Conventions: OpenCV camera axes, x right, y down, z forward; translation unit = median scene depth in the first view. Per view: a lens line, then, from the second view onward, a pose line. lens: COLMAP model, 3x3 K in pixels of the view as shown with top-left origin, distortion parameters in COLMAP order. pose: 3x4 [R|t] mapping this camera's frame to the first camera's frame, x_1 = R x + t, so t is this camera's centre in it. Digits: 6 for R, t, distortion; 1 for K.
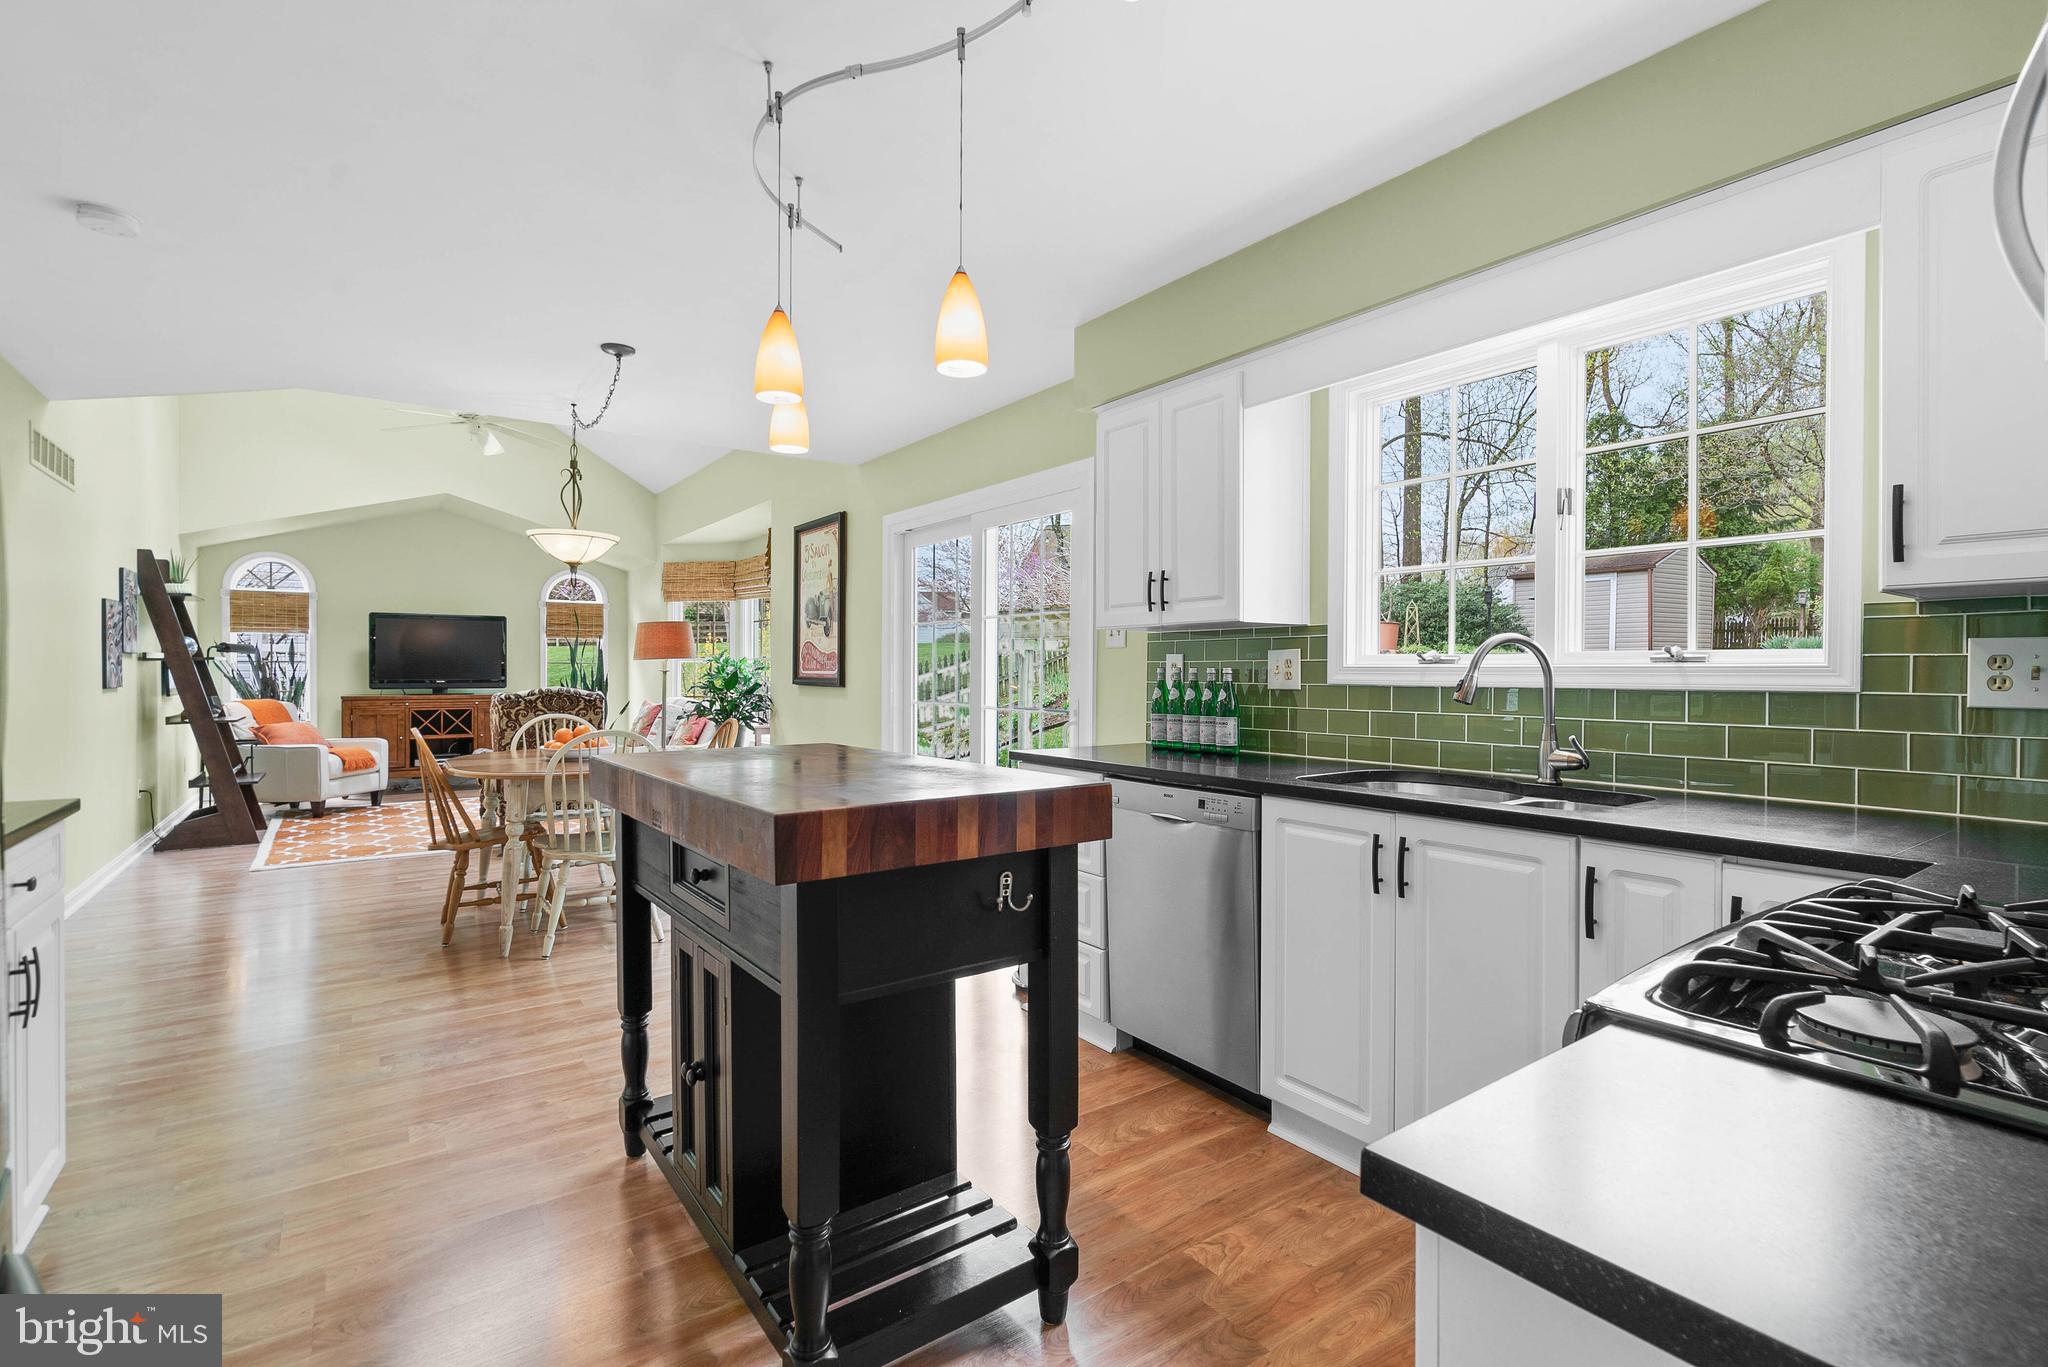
lens RADIAL K [[931.9, 0, 1028.6], [0, 931.9, 677.1], [0, 0, 1]] dist [-0.007328, 0.002592]
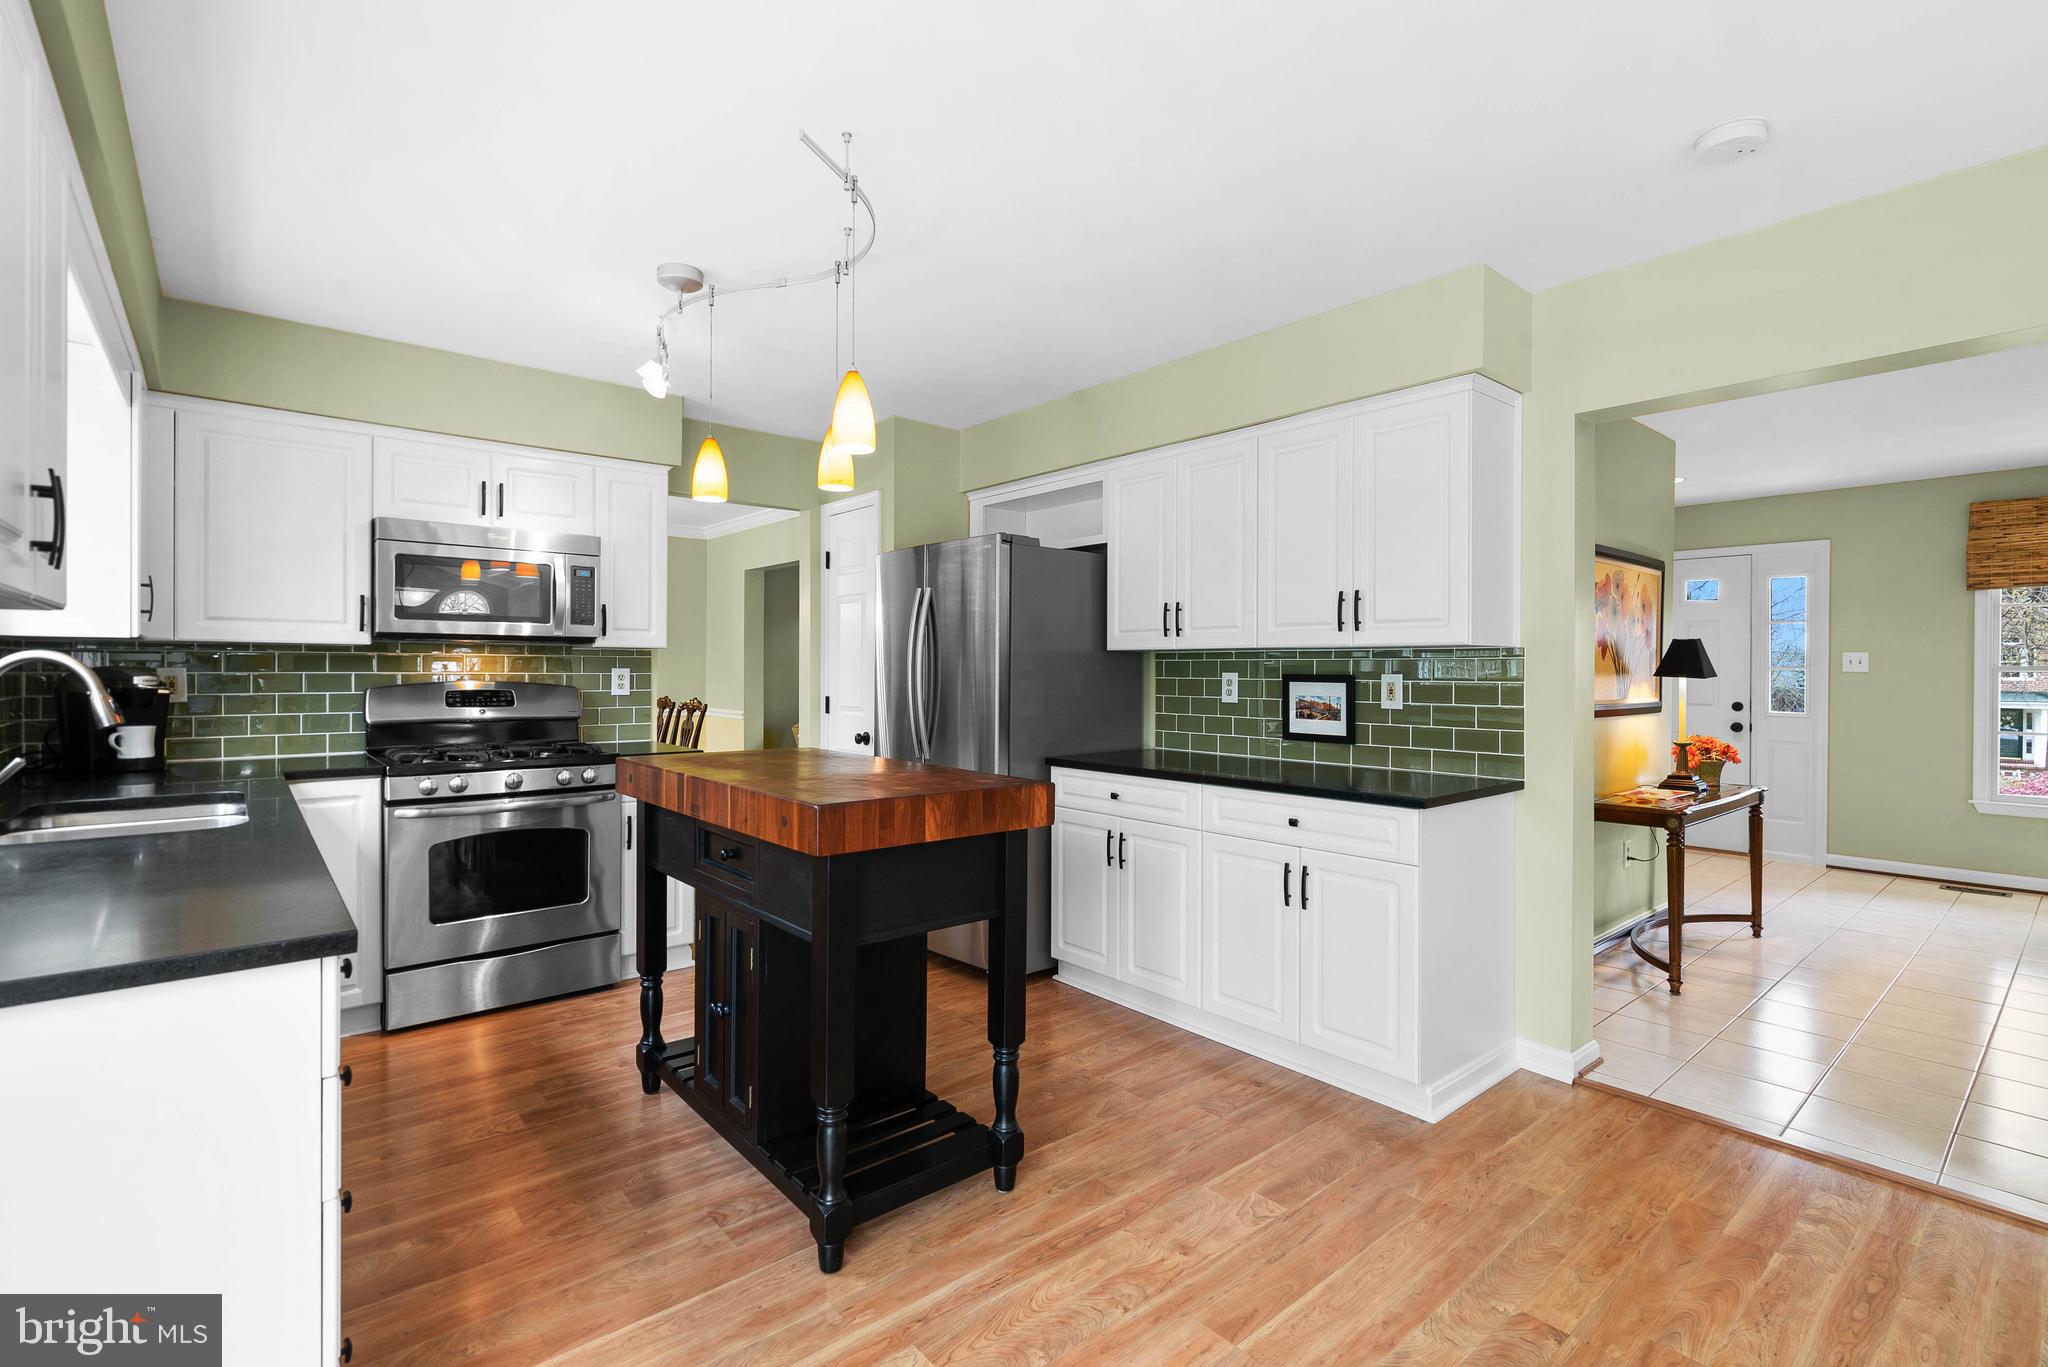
lens RADIAL K [[931.9, 0, 1031.7], [0, 931.9, 665.1], [0, 0, 1]] dist [-0.007328, 0.002592]
pose [[-0.997235, -0.004595, -0.074171, -0.133195], [-0.004828, 0.999984, 0.002960, -0.014248], [0.074156, 0.003310, -0.997241, 0.704734]]
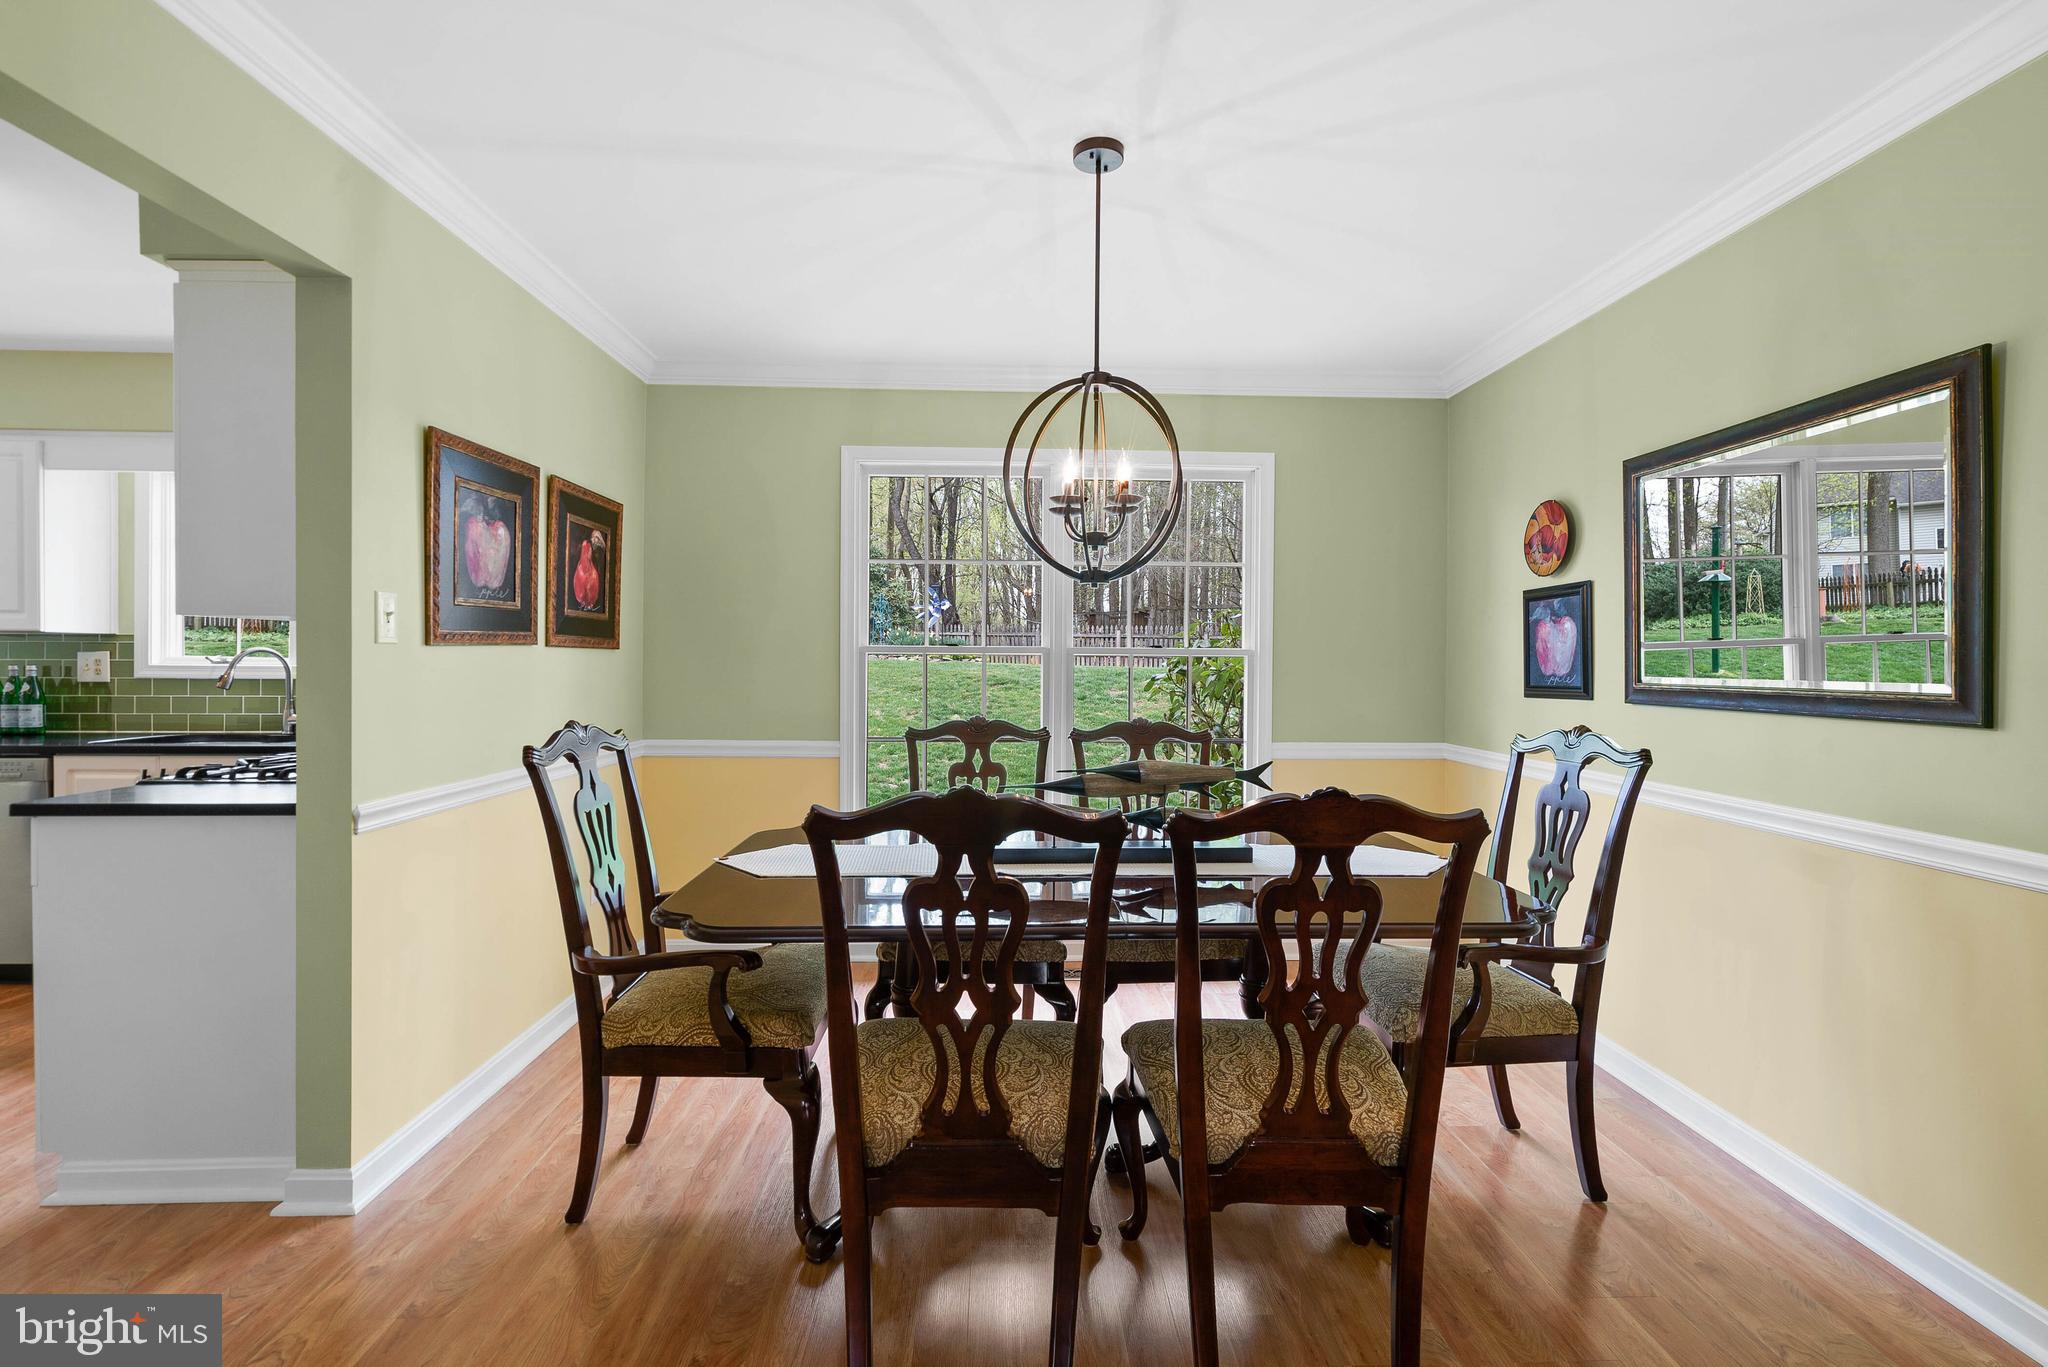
lens RADIAL K [[931.9, 0, 1030.4], [0, 931.9, 672.6], [0, 0, 1]] dist [-0.007328, 0.002592]
pose [[0.557921, -0.005939, 0.829873, -0.036364], [0.001672, 0.999980, 0.006032, -0.002851], [-0.829892, -0.001978, 0.557920, -0.402609]]
